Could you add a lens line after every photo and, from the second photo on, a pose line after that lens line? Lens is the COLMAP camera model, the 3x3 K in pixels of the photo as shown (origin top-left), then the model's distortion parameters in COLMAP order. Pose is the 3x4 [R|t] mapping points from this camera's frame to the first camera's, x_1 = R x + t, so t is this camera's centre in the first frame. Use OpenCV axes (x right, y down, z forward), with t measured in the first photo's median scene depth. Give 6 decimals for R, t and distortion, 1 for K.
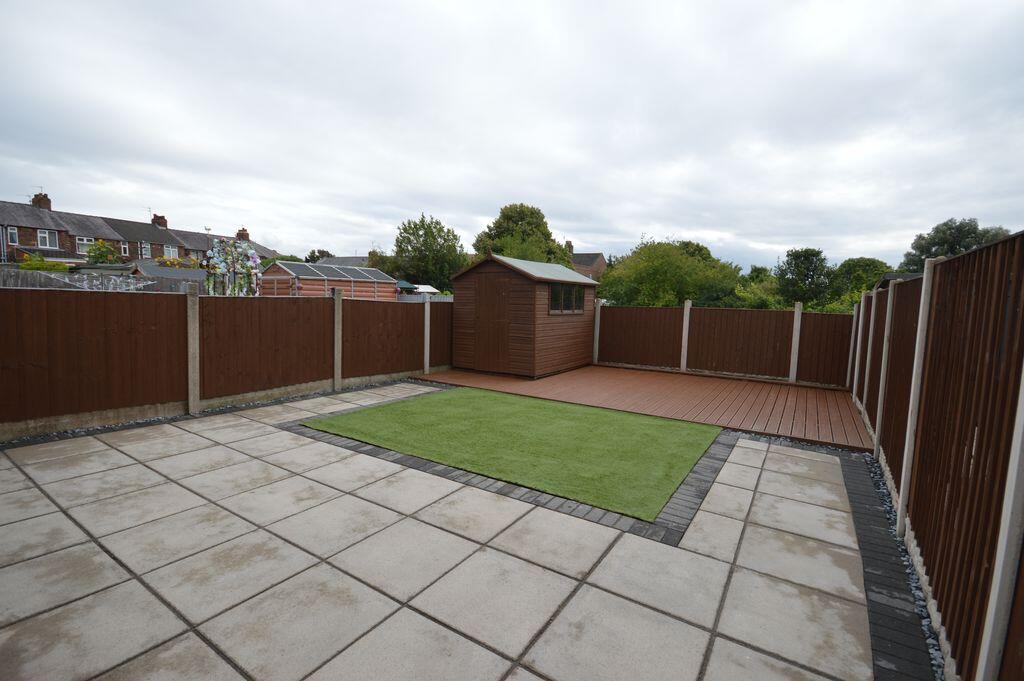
lens RADIAL K [[450.7, 0, 516.6], [0, 450.7, 343.3], [0, 0, 1]] dist [-0.003119, -0.000635]
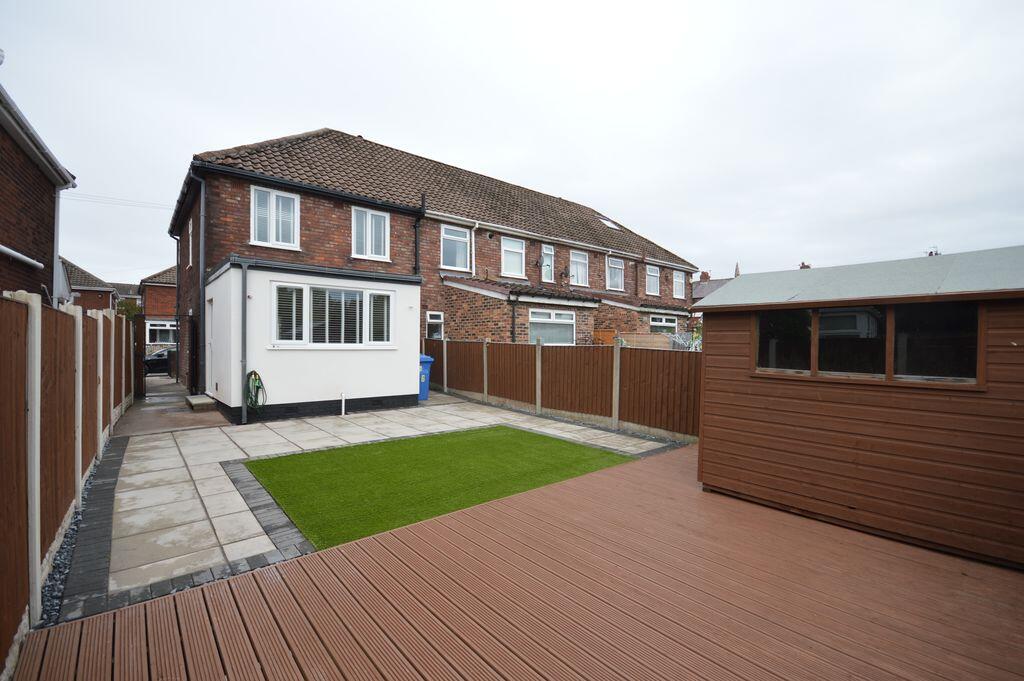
lens RADIAL K [[450.7, 0, 516.0], [0, 450.7, 340.8], [0, 0, 1]] dist [-0.003119, -0.000635]
pose [[-0.280038, -0.025132, -0.959660, 1.227654], [-0.106732, 0.994275, 0.005107, -0.152418], [0.954037, 0.103856, -0.281117, 1.769879]]
